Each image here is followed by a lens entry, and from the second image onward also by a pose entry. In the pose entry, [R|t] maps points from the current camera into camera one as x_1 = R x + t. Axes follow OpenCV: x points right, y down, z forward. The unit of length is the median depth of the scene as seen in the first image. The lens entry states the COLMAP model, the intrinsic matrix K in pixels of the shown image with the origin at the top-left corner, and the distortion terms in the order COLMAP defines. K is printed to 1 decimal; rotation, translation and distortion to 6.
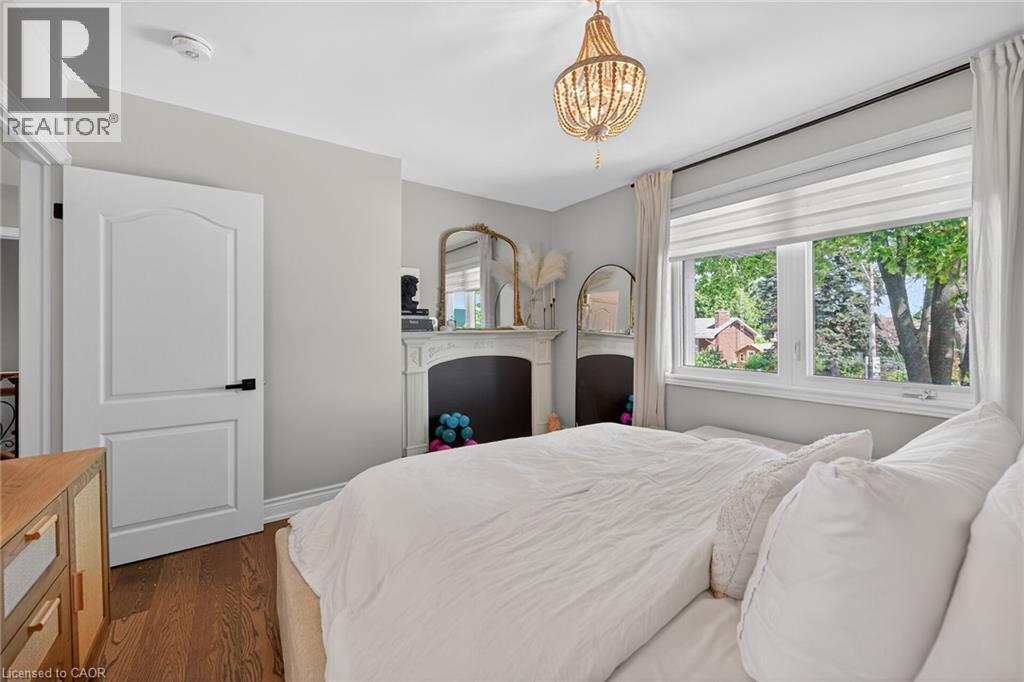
lens RADIAL K [[416.4, 0, 517.5], [0, 416.4, 333.1], [0, 0, 1]] dist [0.002032, -0.000124]
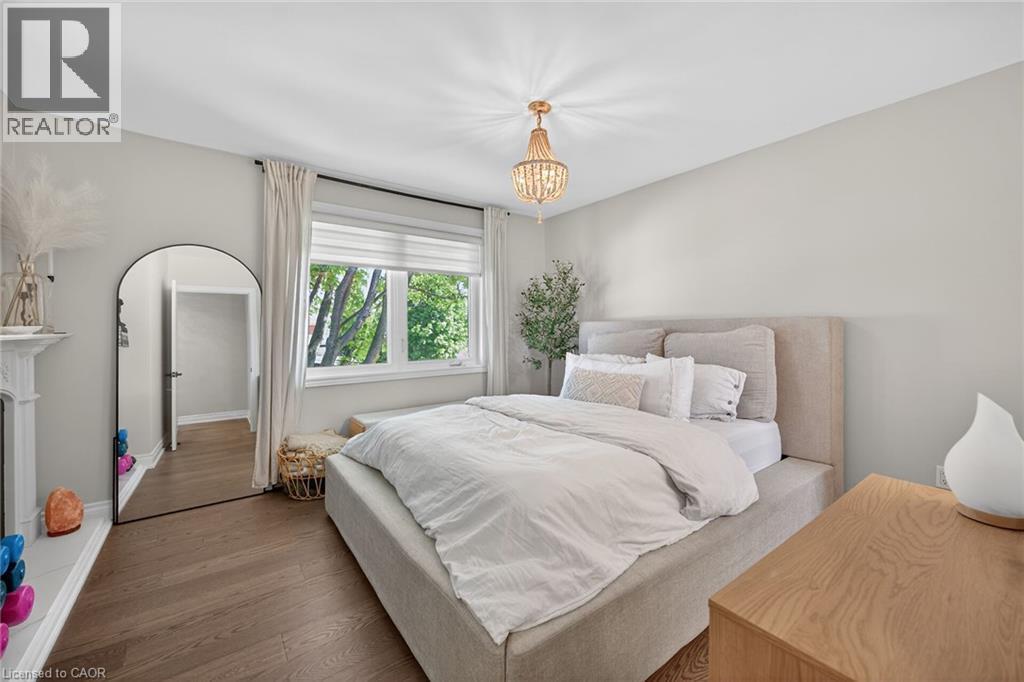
lens RADIAL K [[416.4, 0, 517.5], [0, 416.4, 333.1], [0, 0, 1]] dist [0.002032, -0.000124]
pose [[-0.064594, 0.013838, 0.997816, -0.759726], [0.029611, 0.999490, -0.011944, 0.024052], [-0.997472, 0.028775, -0.064971, 0.685254]]
